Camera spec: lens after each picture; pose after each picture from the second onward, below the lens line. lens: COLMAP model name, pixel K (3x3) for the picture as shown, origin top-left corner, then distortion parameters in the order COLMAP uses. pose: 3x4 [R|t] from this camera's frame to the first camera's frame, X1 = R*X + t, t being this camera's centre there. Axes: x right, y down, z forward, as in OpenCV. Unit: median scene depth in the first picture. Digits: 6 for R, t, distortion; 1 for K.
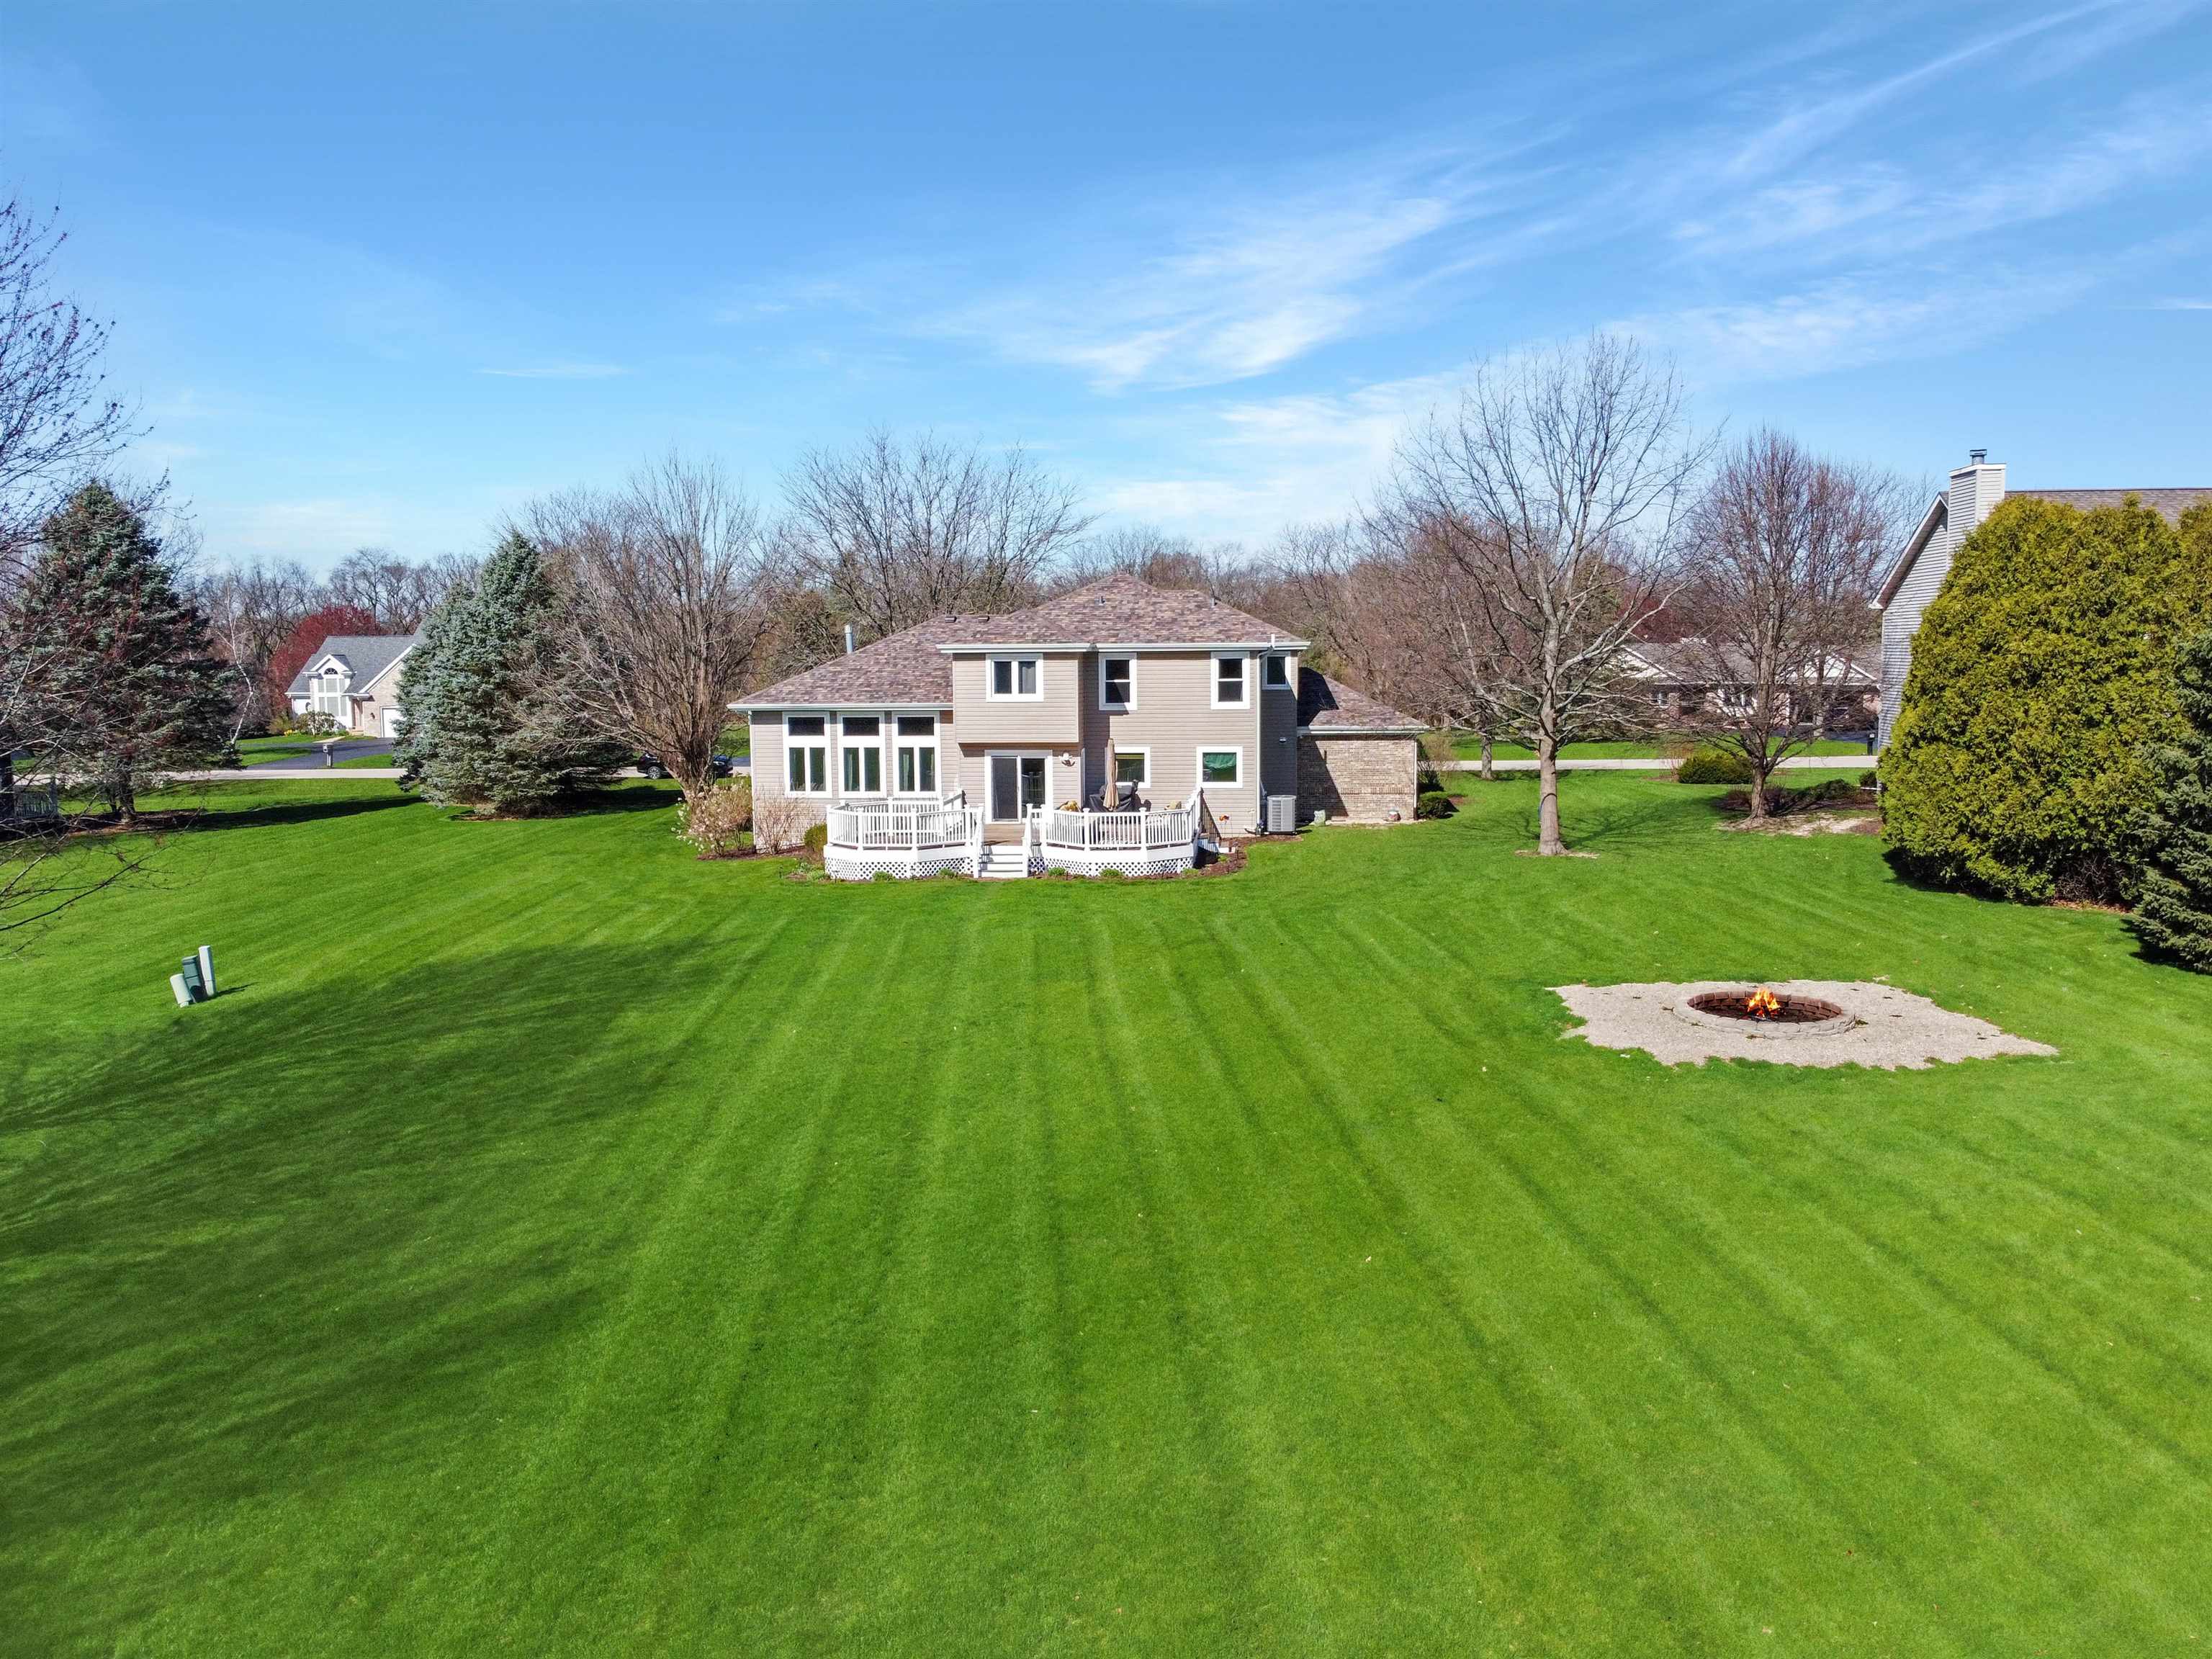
lens RADIAL K [[1714.6, 0, 1102.2], [0, 1714.6, 915.9], [0, 0, 1]] dist [0.004814, 0.000774]
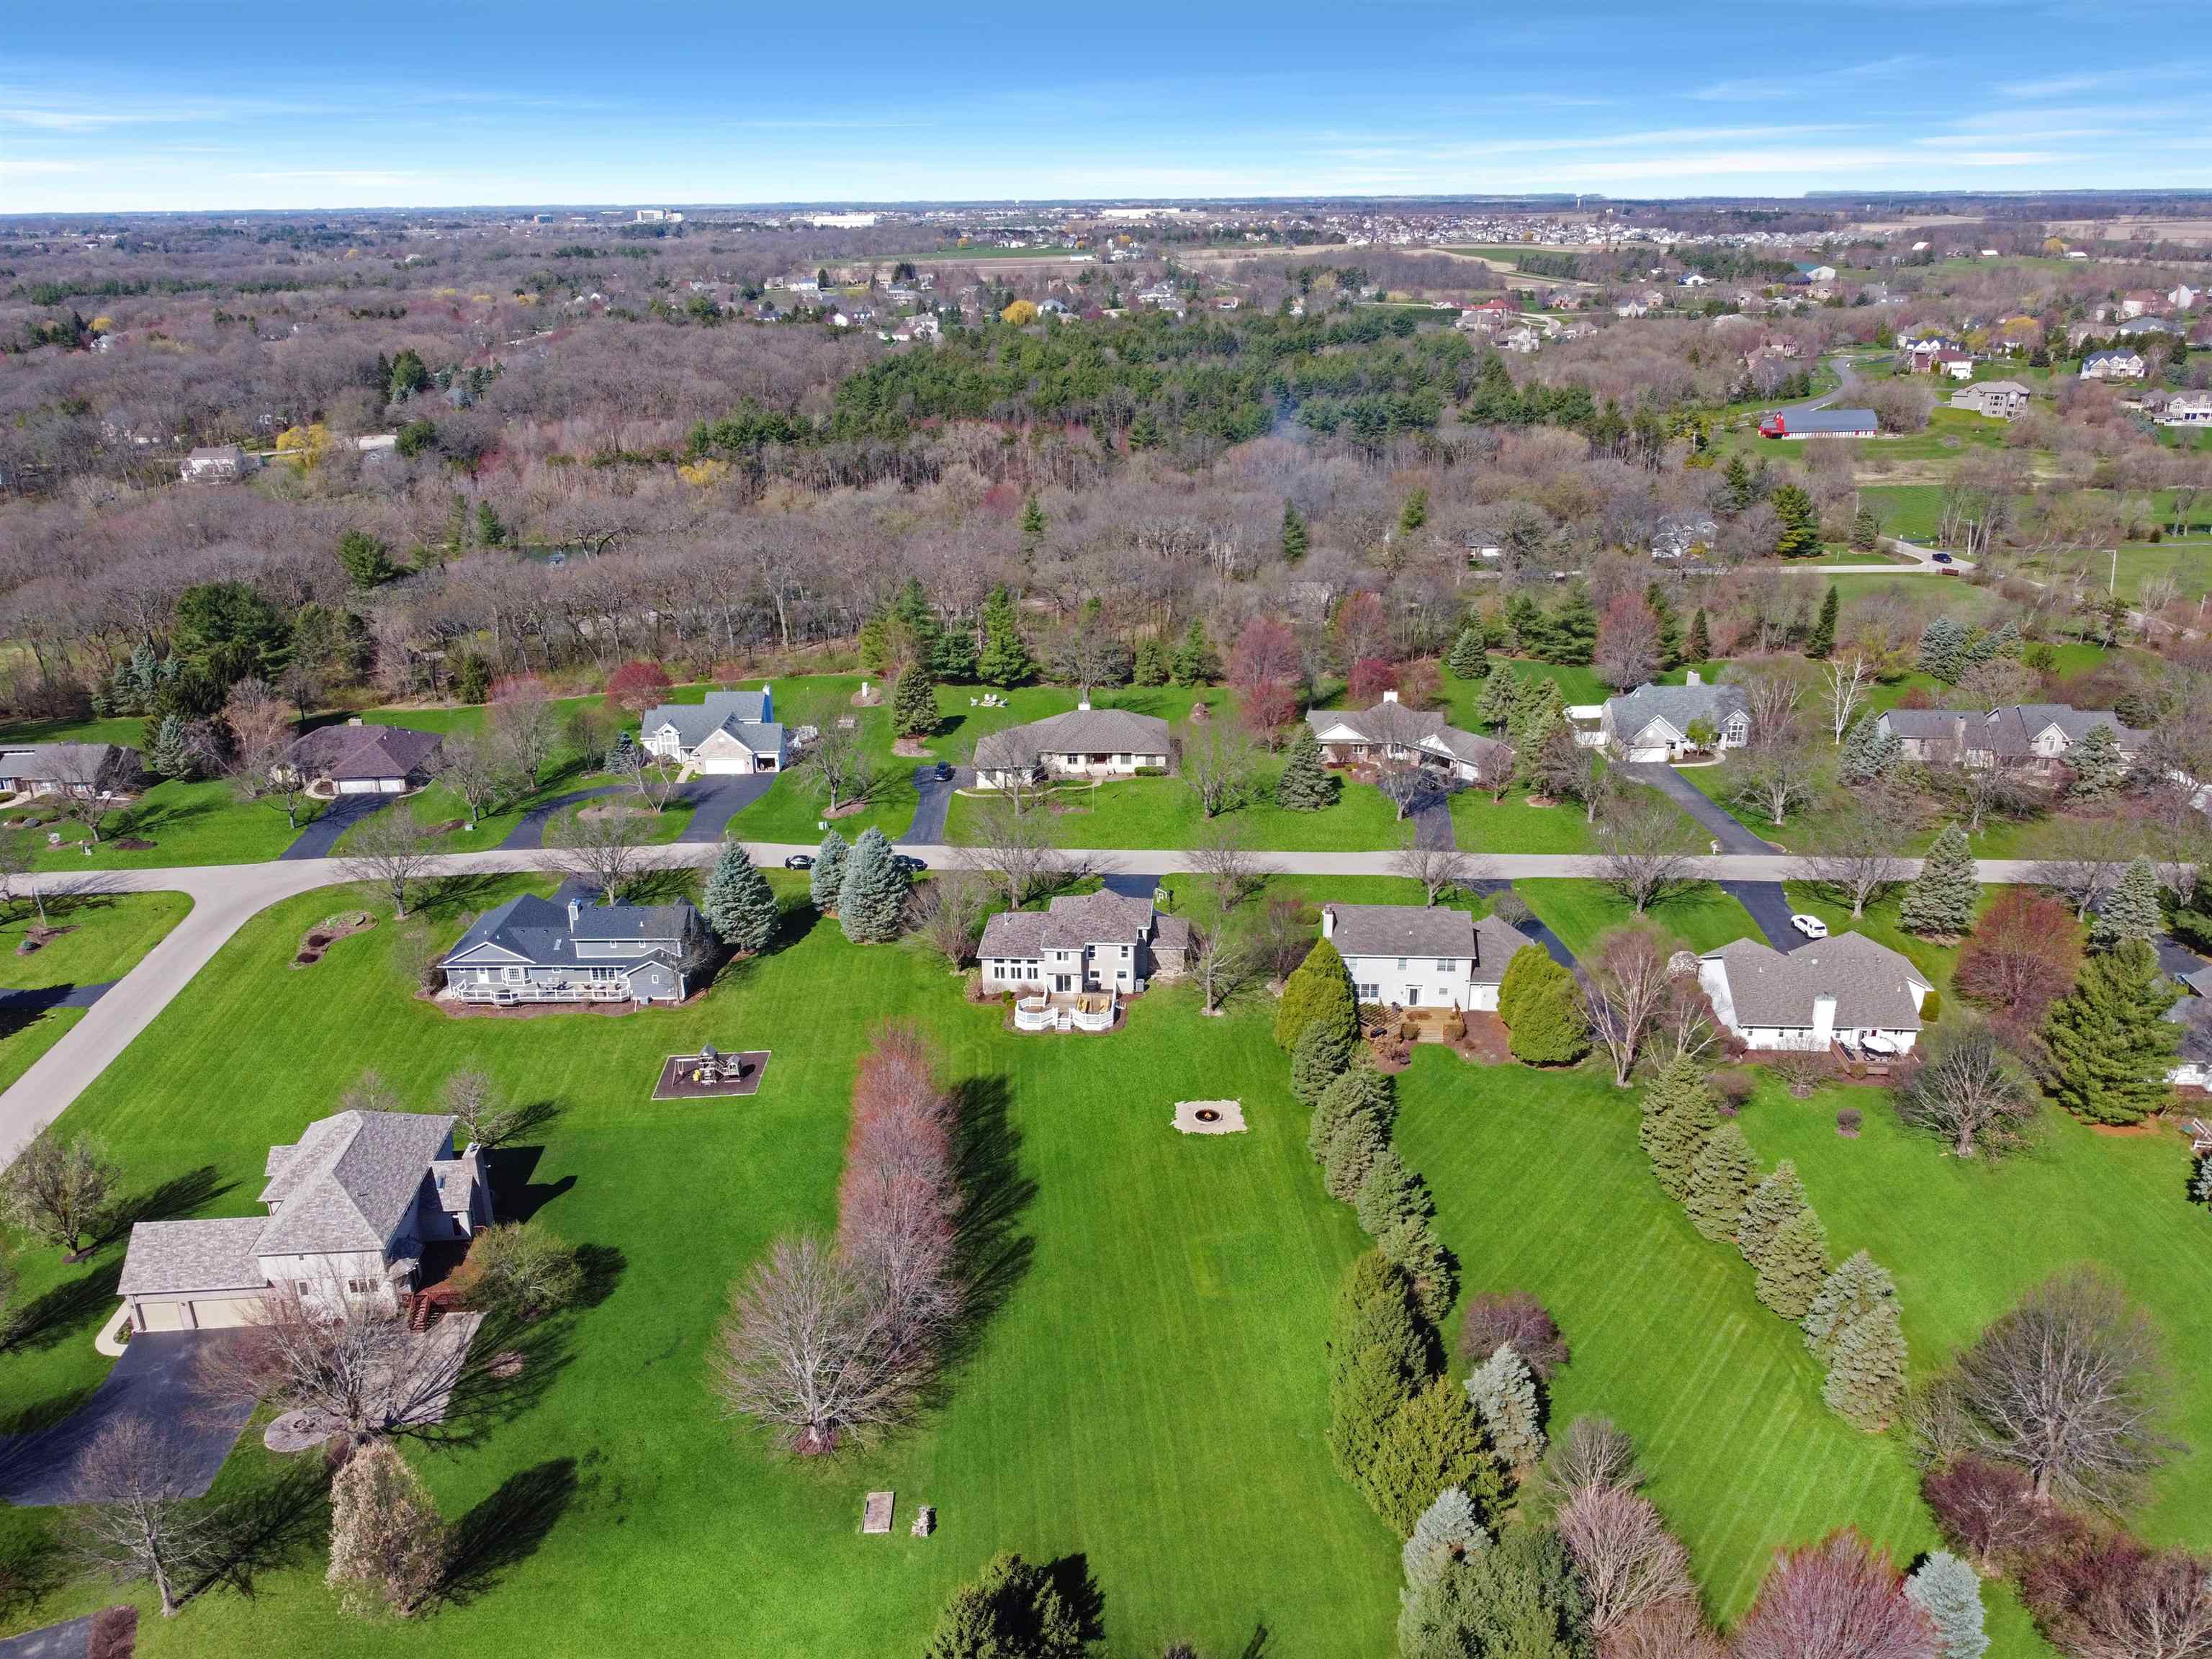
lens RADIAL K [[1753.0, 0, 1106.0], [0, 1753.0, 829.5], [0, 0, 1]] dist [-0.004092, -0.000943]
pose [[0.999539, -0.011317, 0.028165, -0.057673], [0.005615, 0.980819, 0.194839, -1.045034], [-0.029830, -0.194591, 0.980431, -2.360211]]
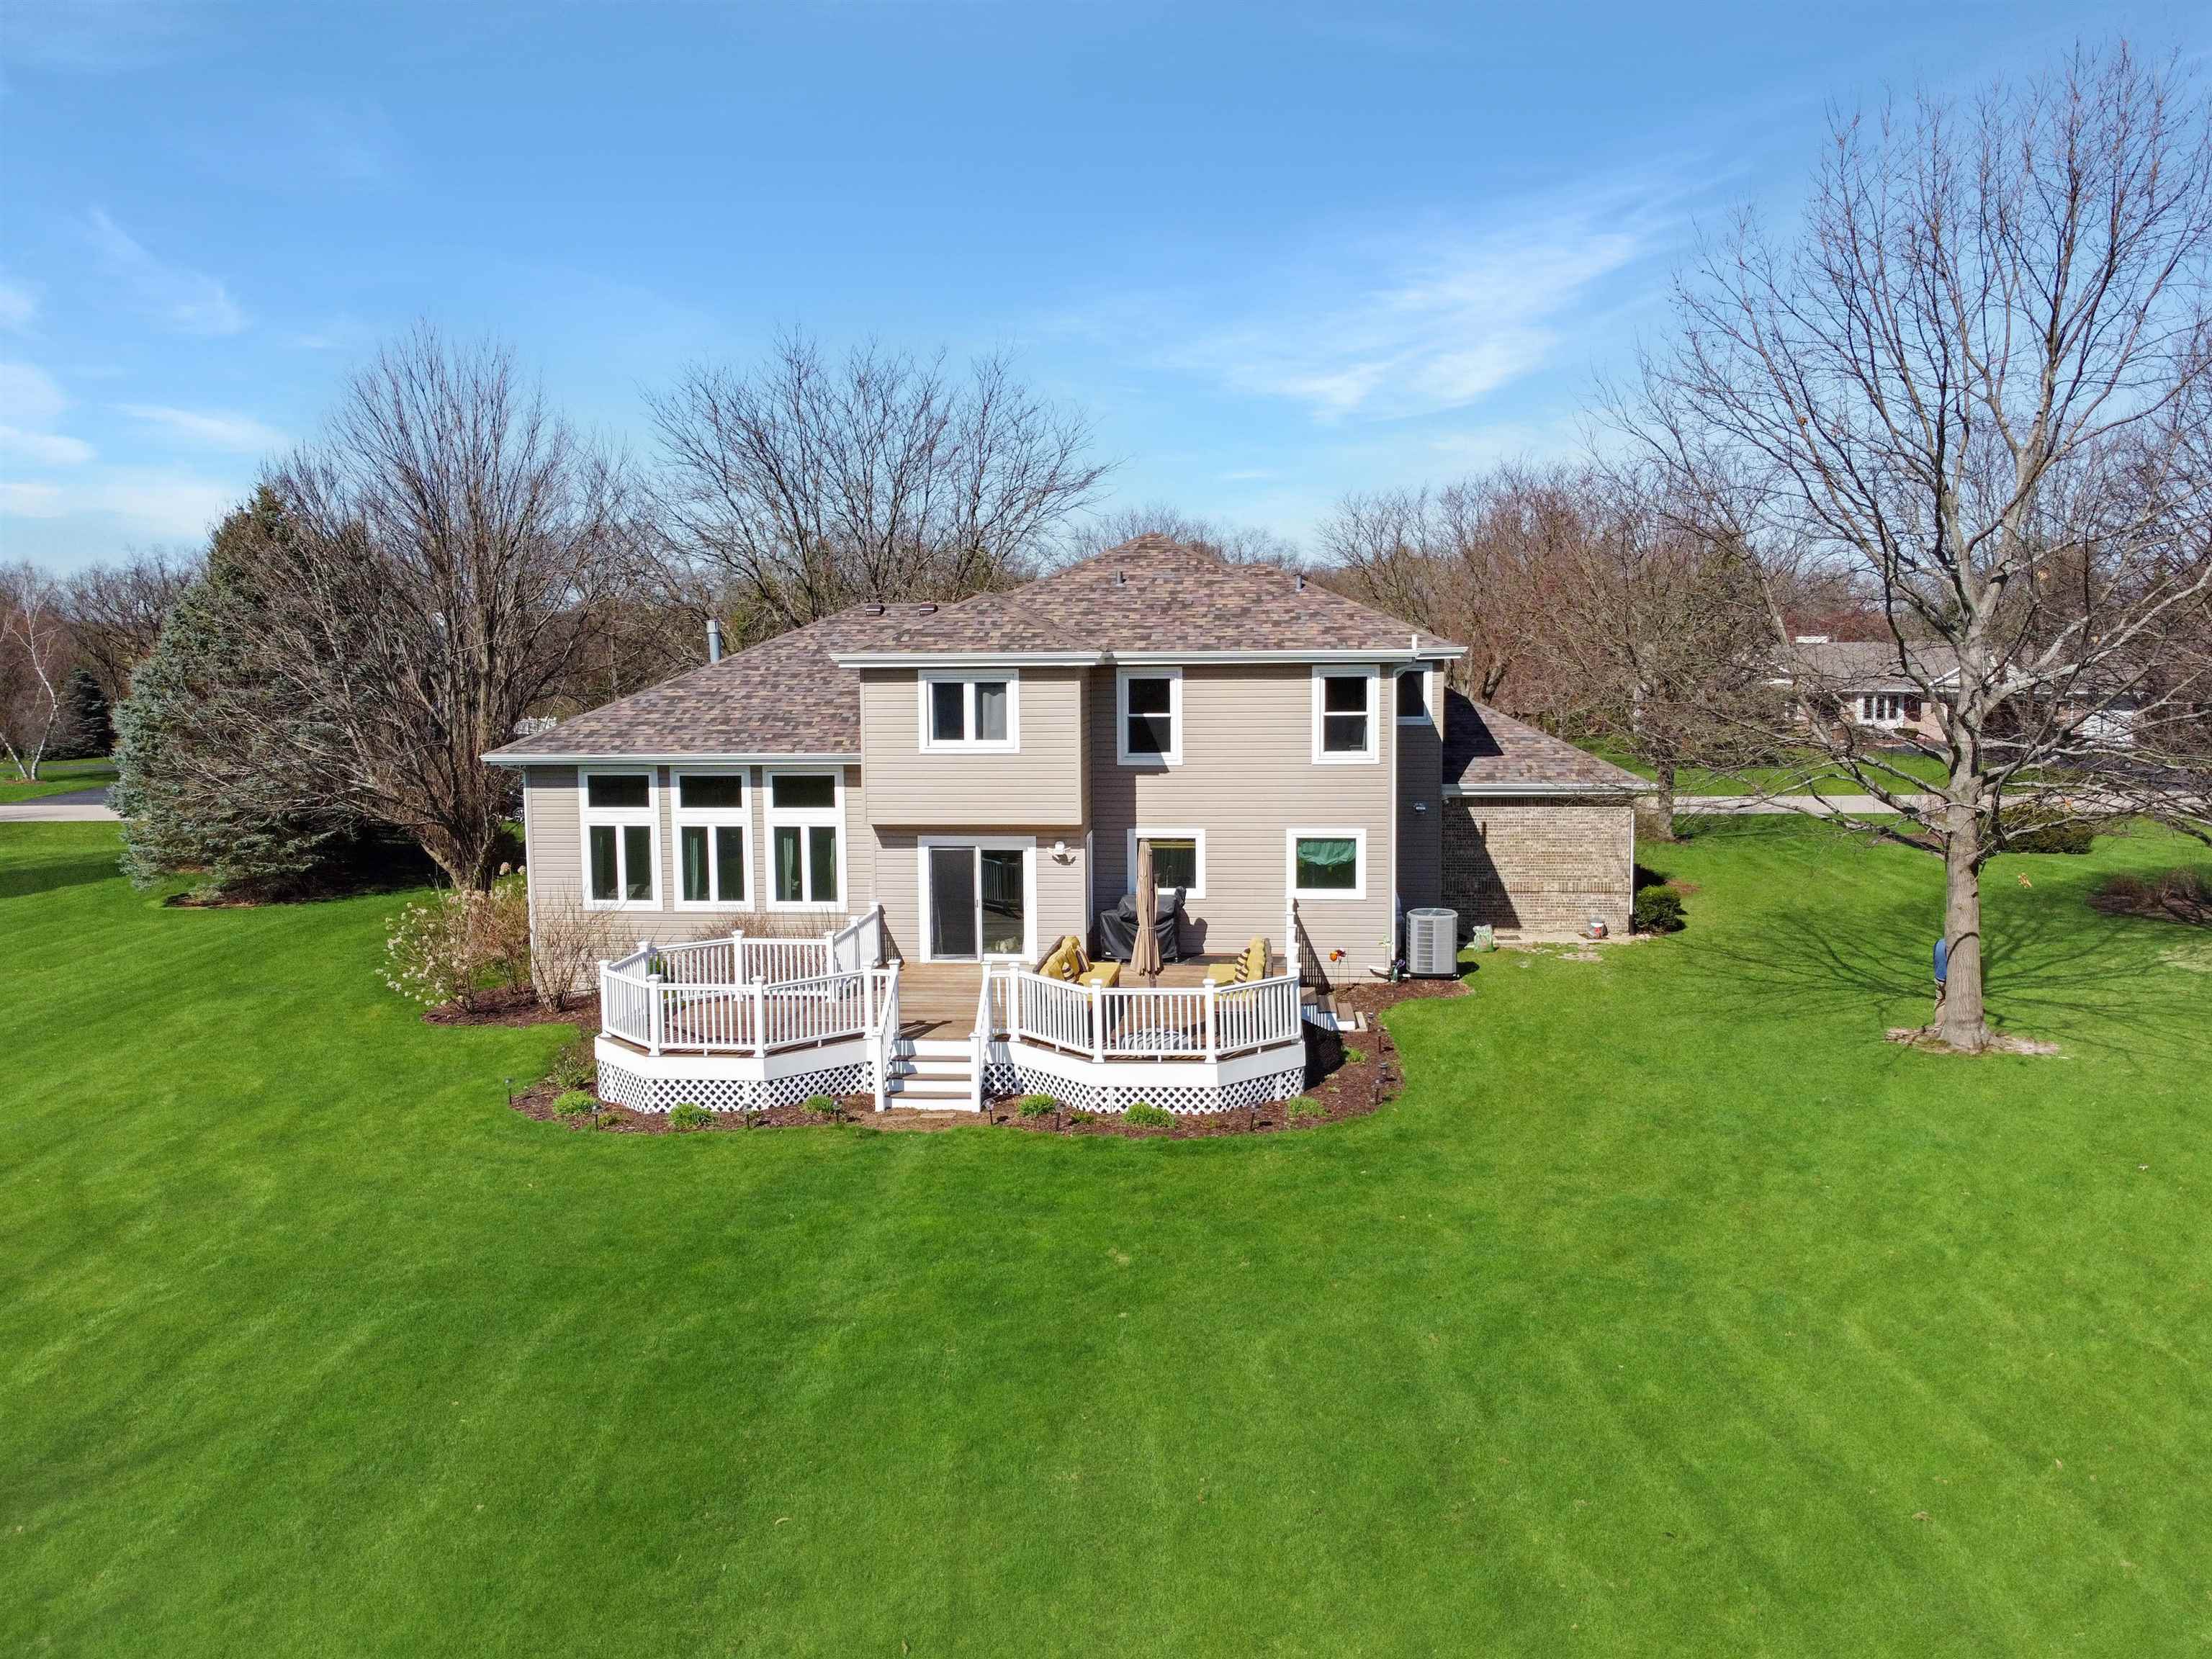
lens RADIAL K [[1753.0, 0, 1106.0], [0, 1753.0, 829.5], [0, 0, 1]] dist [-0.004092, -0.000943]
pose [[0.999998, -0.000540, -0.001727, -0.004545], [0.000453, 0.998751, -0.049957, -0.067880], [0.001751, 0.049956, 0.998750, 0.404684]]
